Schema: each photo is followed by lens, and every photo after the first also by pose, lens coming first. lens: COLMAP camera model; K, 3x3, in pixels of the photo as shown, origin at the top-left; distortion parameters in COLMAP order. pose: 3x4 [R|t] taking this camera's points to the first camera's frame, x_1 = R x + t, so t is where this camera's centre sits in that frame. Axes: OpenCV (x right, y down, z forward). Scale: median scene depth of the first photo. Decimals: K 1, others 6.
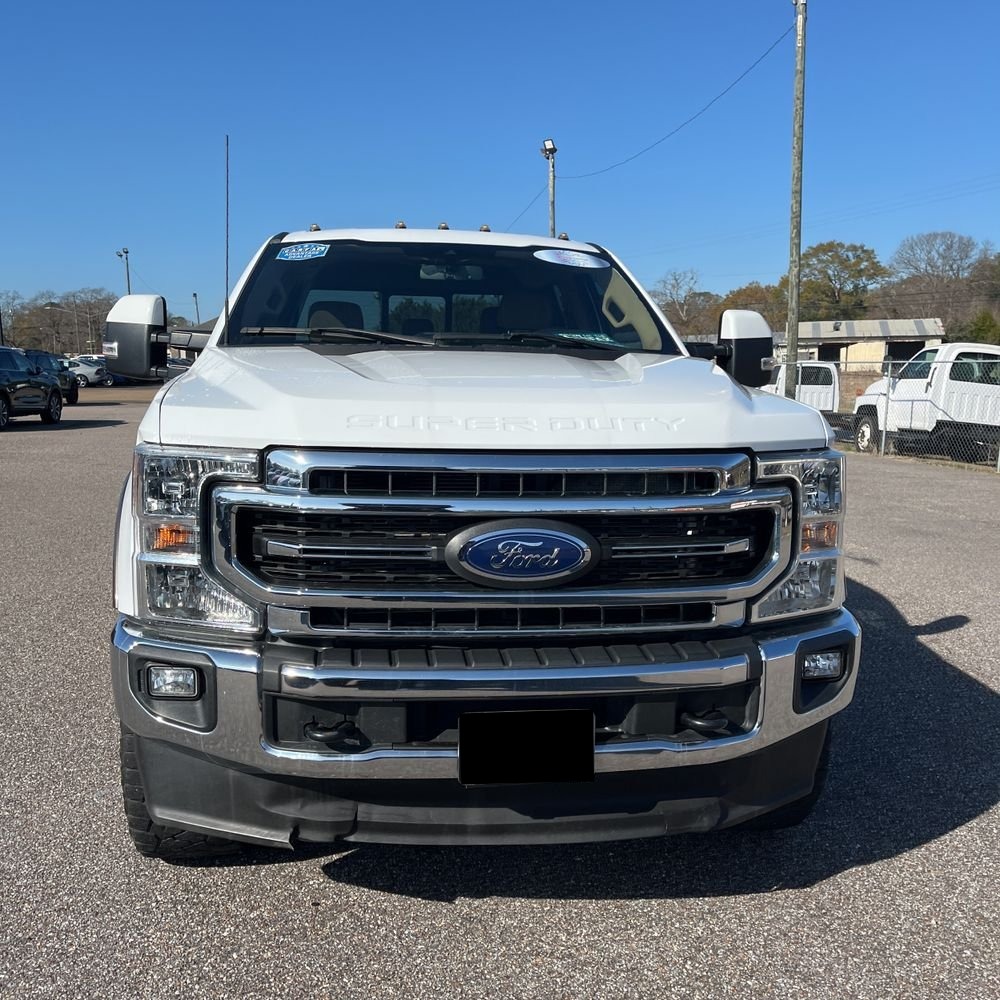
lens RADIAL K [[1008.3, 0, 498.2], [0, 1008.3, 505.2], [0, 0, 1]] dist [0.037841, 0.000000]
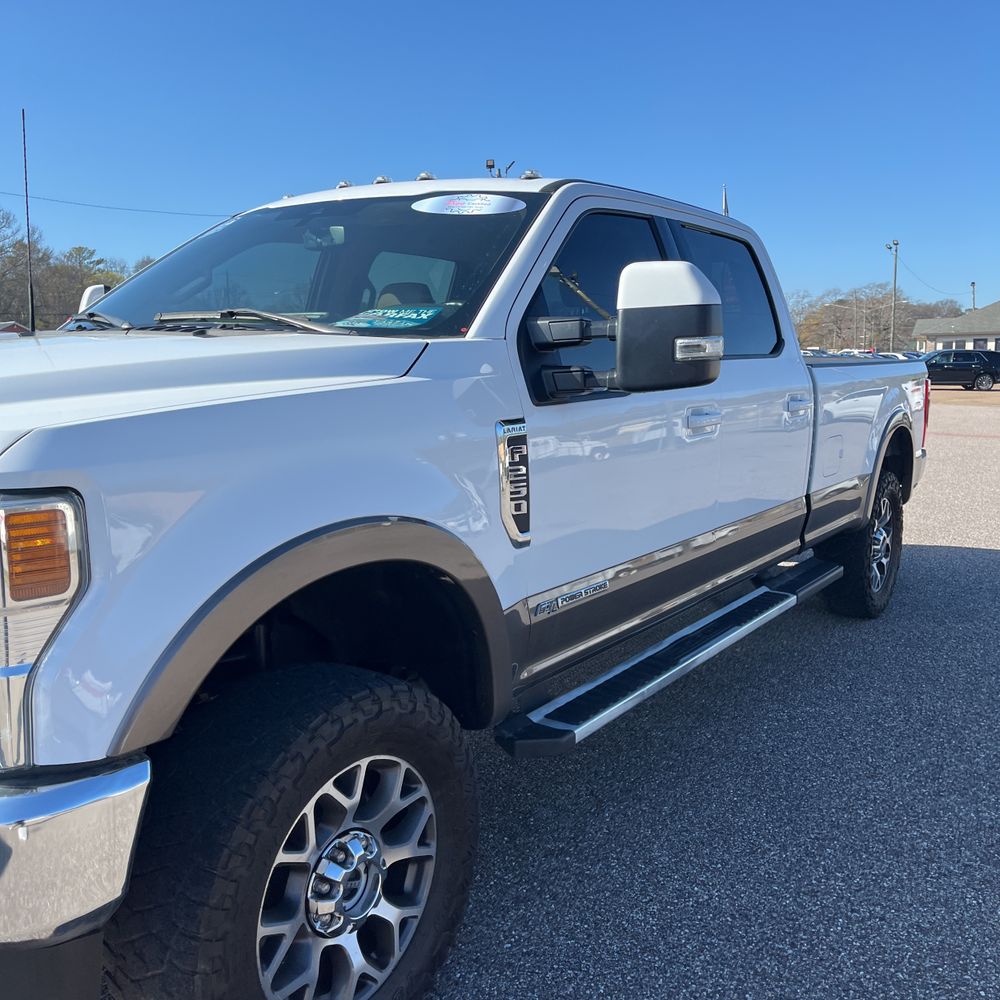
lens RADIAL K [[1009.8, 0, 506.2], [0, 1009.8, 507.8], [0, 0, 1]] dist [0.036205, 0.000000]
pose [[0.748659, 0.093222, -0.656369, 0.666076], [-0.088061, 0.995275, 0.040912, -0.069178], [0.657081, 0.027171, 0.753330, 0.546120]]
